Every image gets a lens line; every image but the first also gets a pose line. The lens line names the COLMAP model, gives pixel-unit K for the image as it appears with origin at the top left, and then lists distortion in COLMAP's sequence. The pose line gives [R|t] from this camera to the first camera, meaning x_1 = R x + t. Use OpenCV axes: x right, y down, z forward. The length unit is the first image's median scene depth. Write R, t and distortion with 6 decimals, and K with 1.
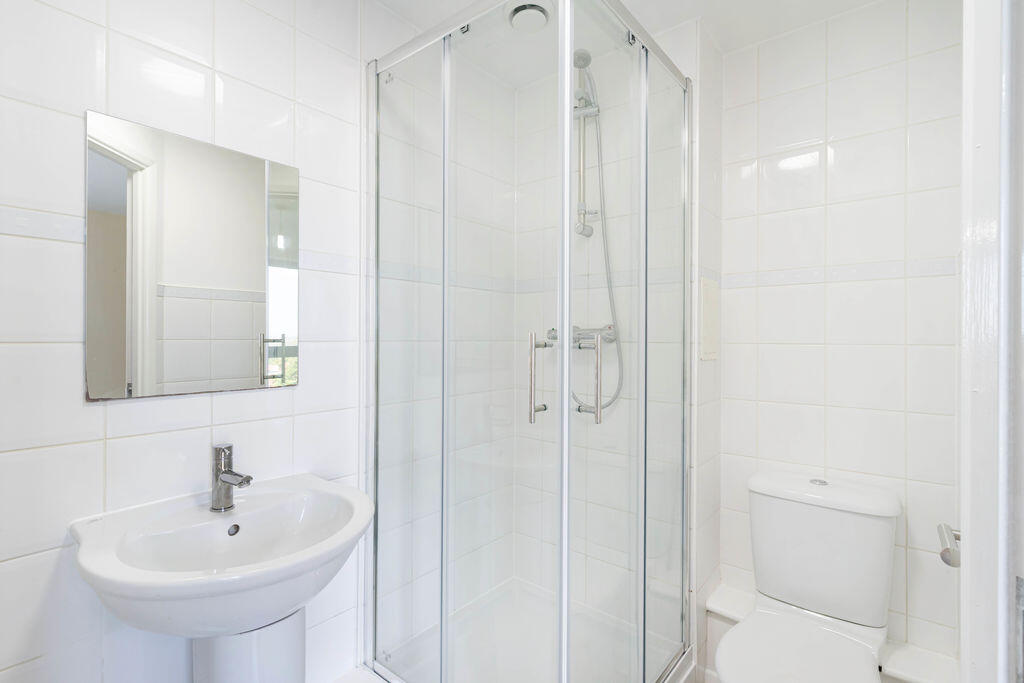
lens RADIAL K [[489.8, 0, 513.6], [0, 489.8, 338.6], [0, 0, 1]] dist [0.003184, -0.000067]
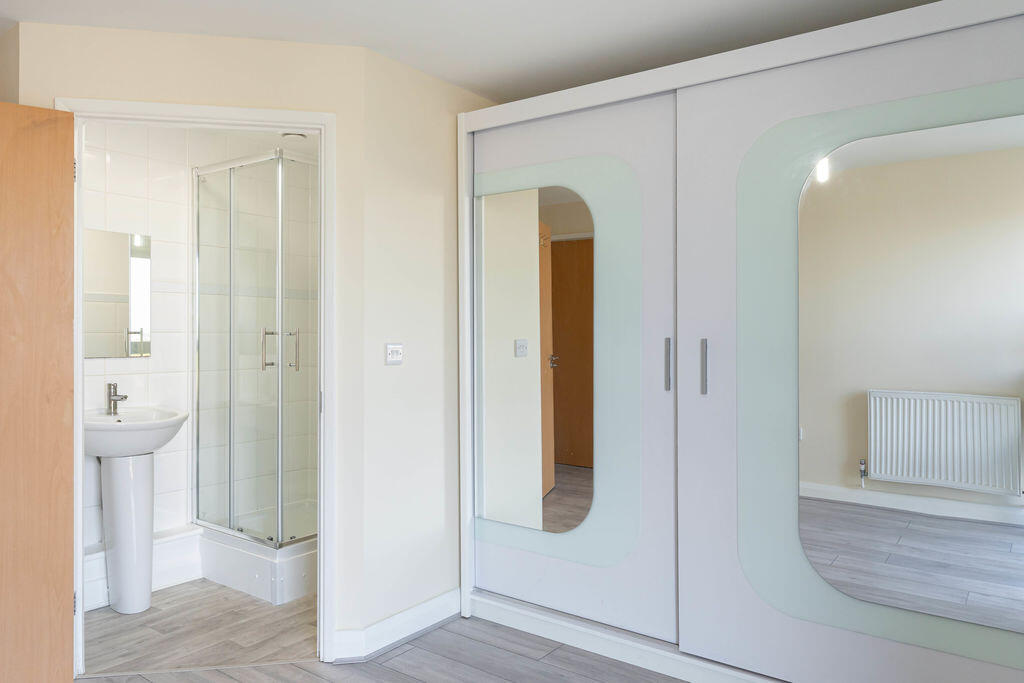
lens RADIAL K [[686.2, 0, 511.1], [0, 686.2, 343.9], [0, 0, 1]] dist [-0.040441, -0.000834]
pose [[0.998365, 0.002655, 0.057103, 0.866967], [-0.003338, 0.999924, 0.011867, 0.020073], [-0.057067, -0.012038, 0.998298, -1.829654]]
